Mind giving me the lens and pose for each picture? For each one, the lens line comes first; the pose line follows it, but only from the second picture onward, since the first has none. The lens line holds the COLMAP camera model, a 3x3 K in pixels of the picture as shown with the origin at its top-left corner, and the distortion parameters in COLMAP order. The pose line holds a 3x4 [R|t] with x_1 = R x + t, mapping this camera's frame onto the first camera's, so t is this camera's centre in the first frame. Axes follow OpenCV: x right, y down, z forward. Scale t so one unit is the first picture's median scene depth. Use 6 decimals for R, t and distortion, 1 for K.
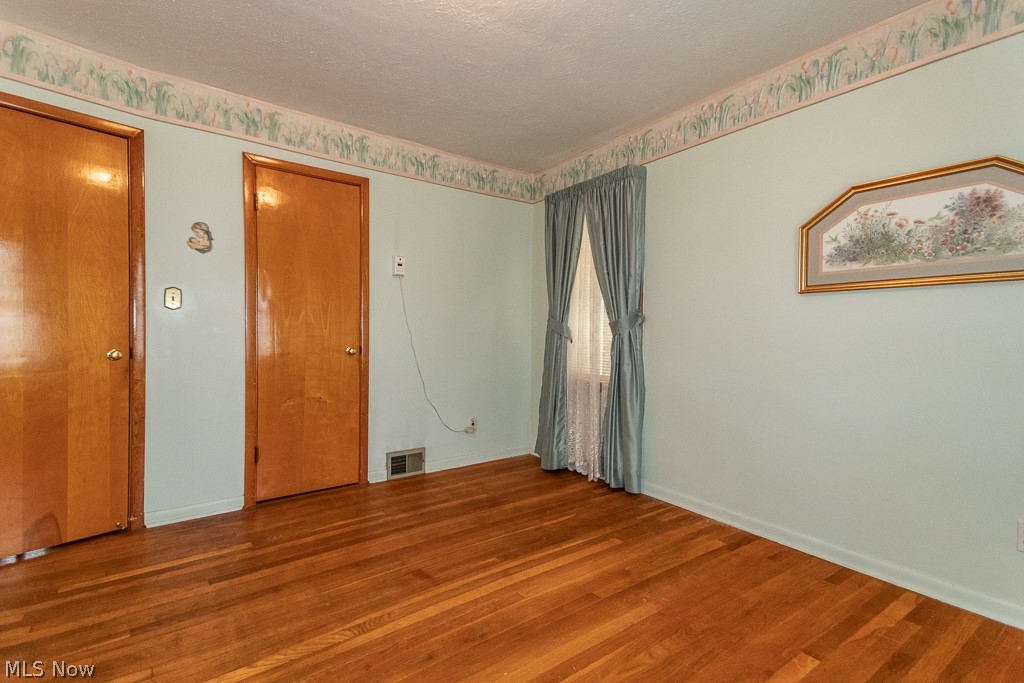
lens RADIAL K [[469.5, 0, 512.9], [0, 469.5, 336.7], [0, 0, 1]] dist [0.018126, 0.000046]
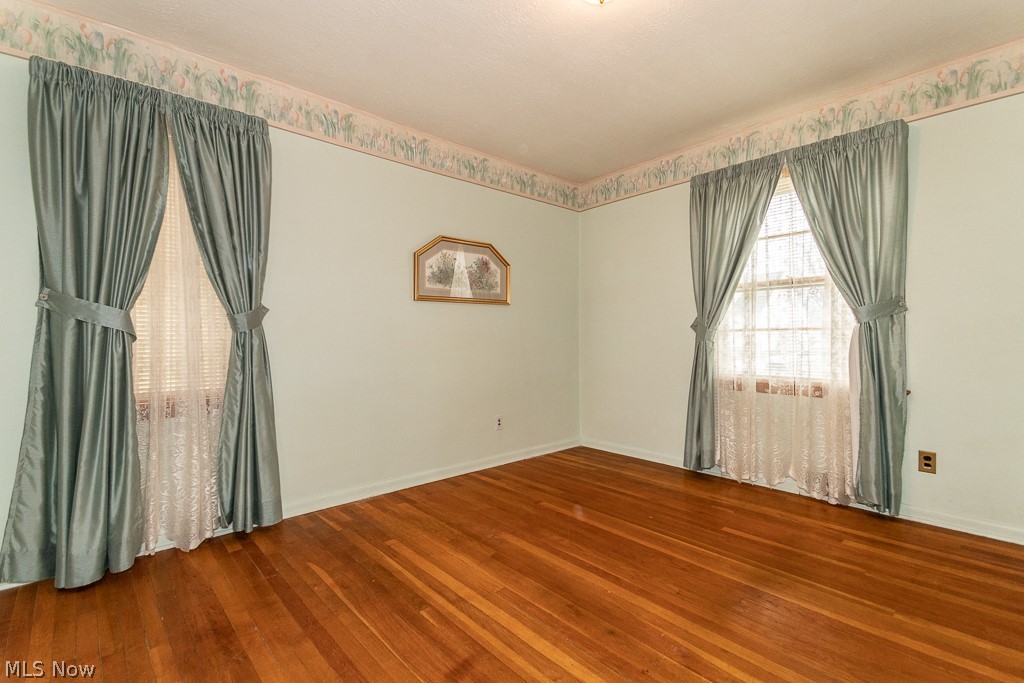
lens RADIAL K [[467.2, 0, 513.6], [0, 467.2, 326.0], [0, 0, 1]] dist [0.056001, -0.000082]
pose [[-0.100958, 0.004860, 0.994879, -0.851308], [0.009175, 0.999950, -0.003953, -0.008295], [-0.994848, 0.008729, -0.100998, 0.914206]]
